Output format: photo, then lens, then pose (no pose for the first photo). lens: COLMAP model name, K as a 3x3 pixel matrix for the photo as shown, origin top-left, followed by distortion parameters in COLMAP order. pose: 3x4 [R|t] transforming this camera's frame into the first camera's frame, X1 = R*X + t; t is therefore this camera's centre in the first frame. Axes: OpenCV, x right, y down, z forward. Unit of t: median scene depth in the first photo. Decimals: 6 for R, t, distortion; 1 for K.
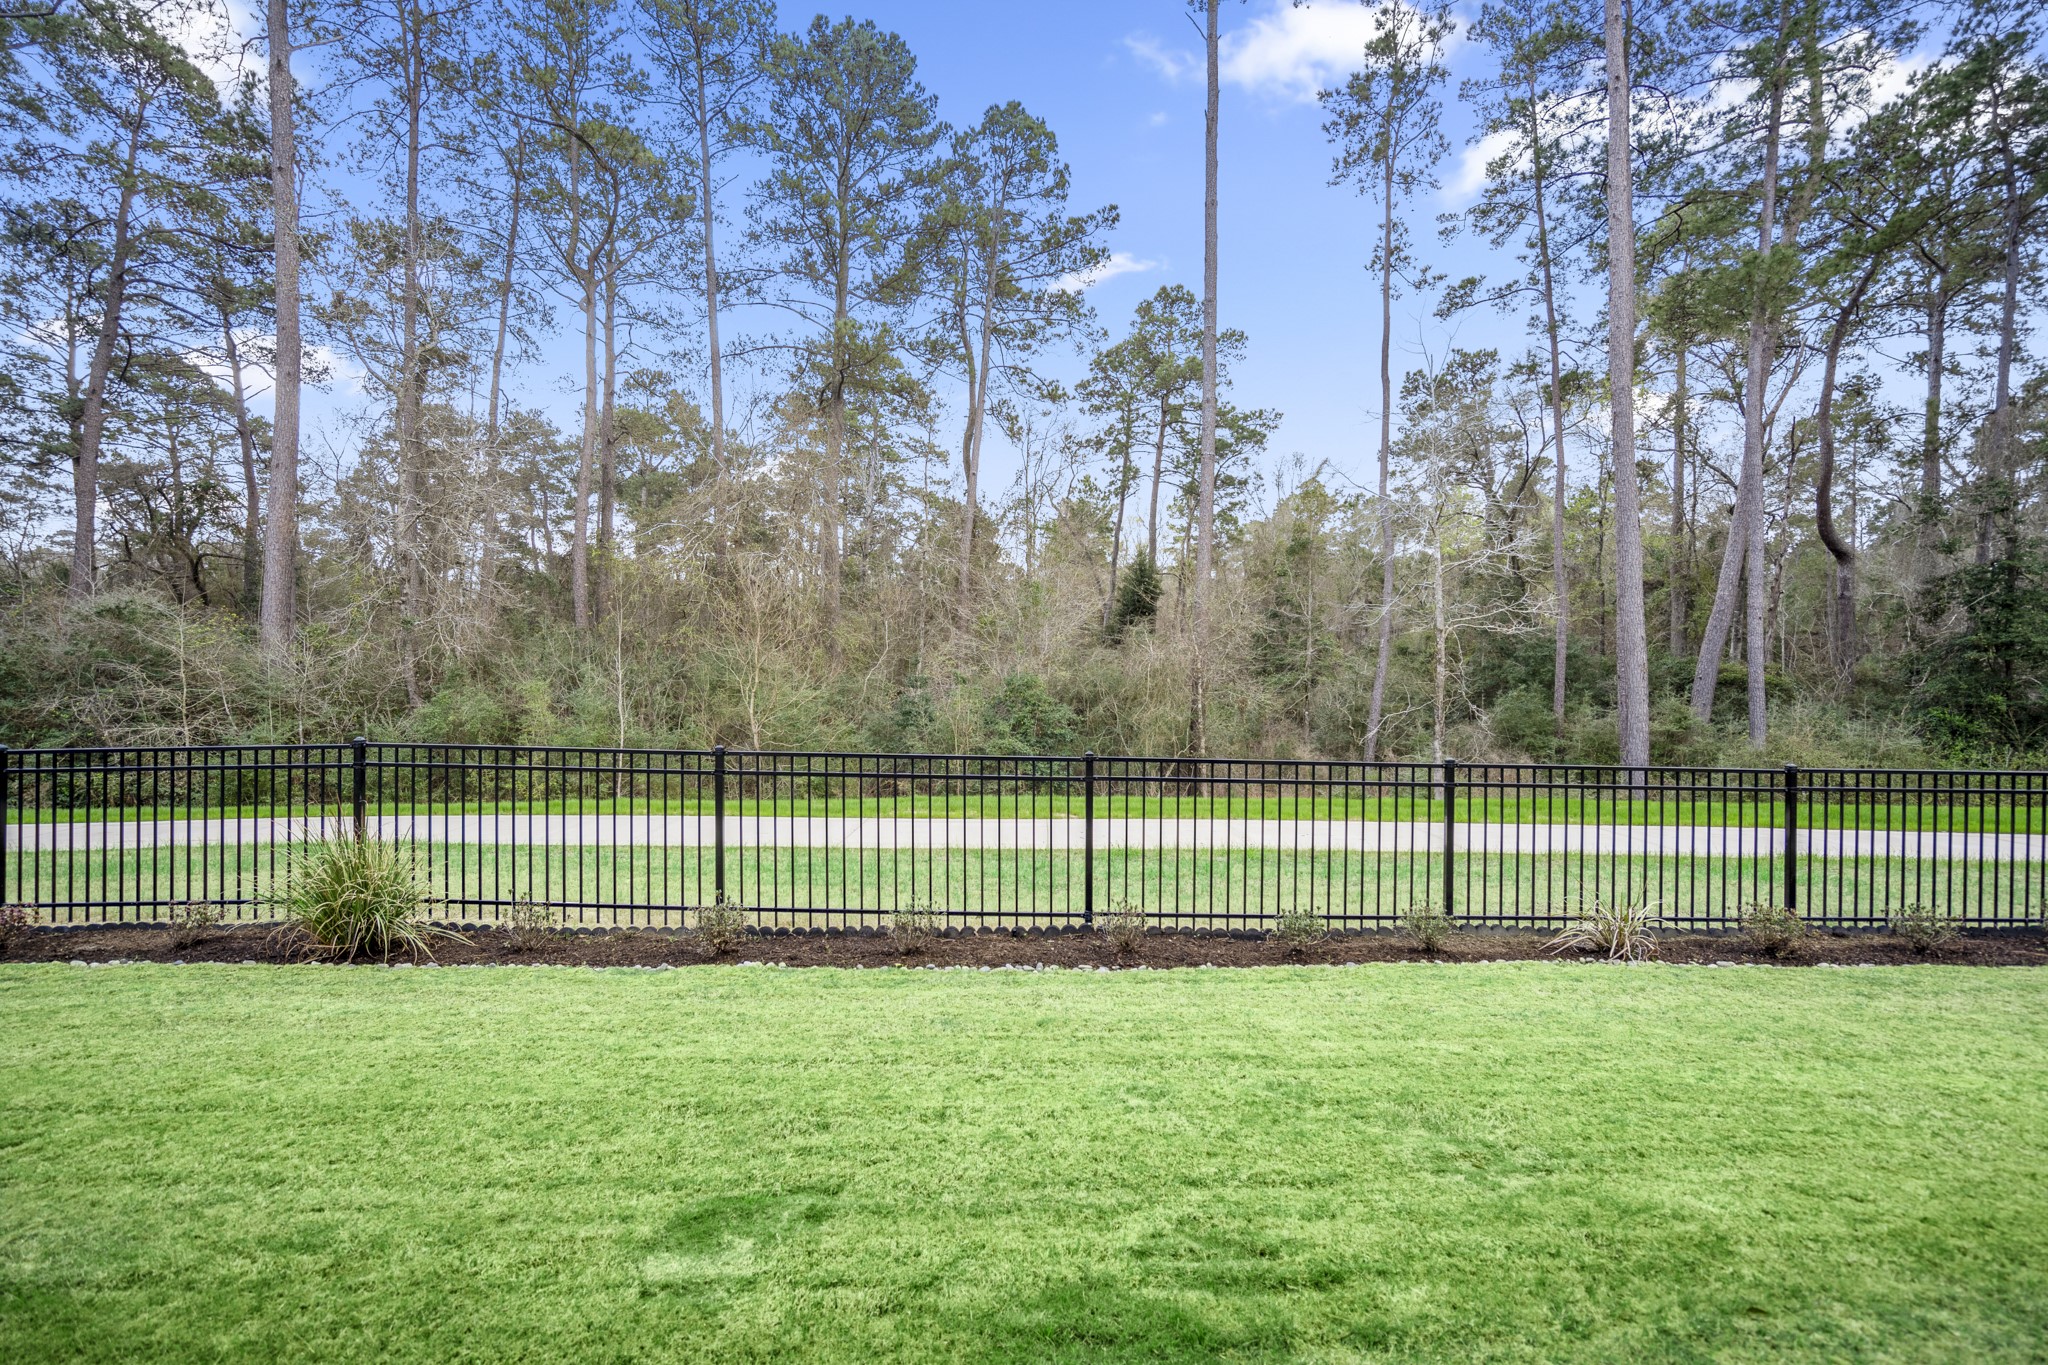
lens RADIAL K [[934.4, 0, 1024.0], [0, 934.4, 682.5], [0, 0, 1]] dist [-0.078004, 0.038743]
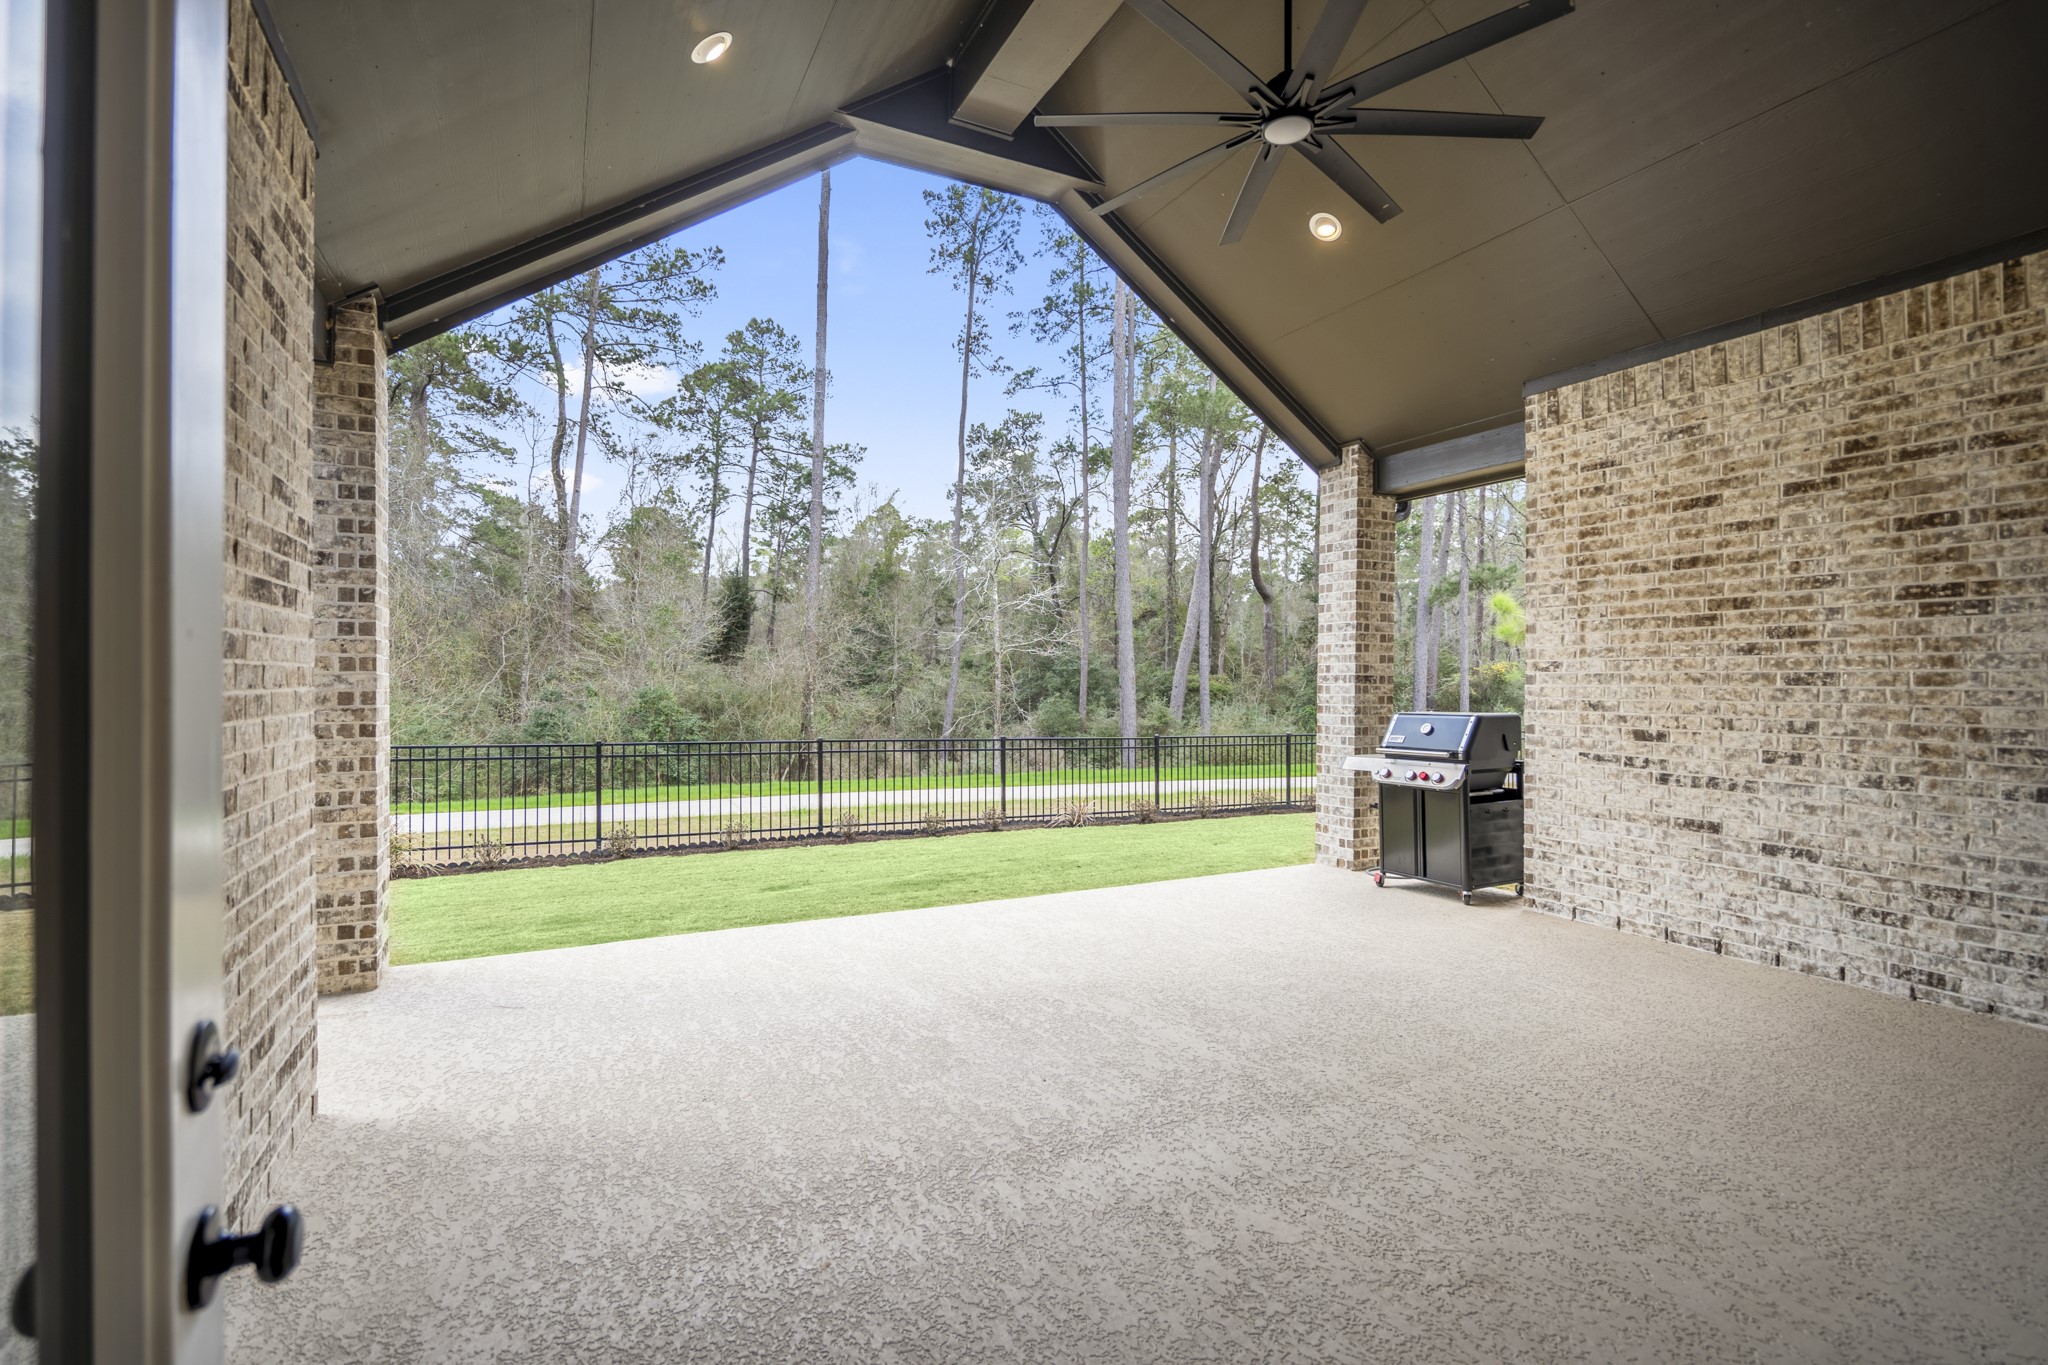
lens RADIAL K [[948.0, 0, 1025.7], [0, 948.0, 673.3], [0, 0, 1]] dist [0.000402, -0.000067]
pose [[0.898586, 0.000061, 0.438798, -0.062850], [0.007747, 0.999842, -0.016003, -0.002880], [-0.438729, 0.017779, 0.898443, -0.138656]]
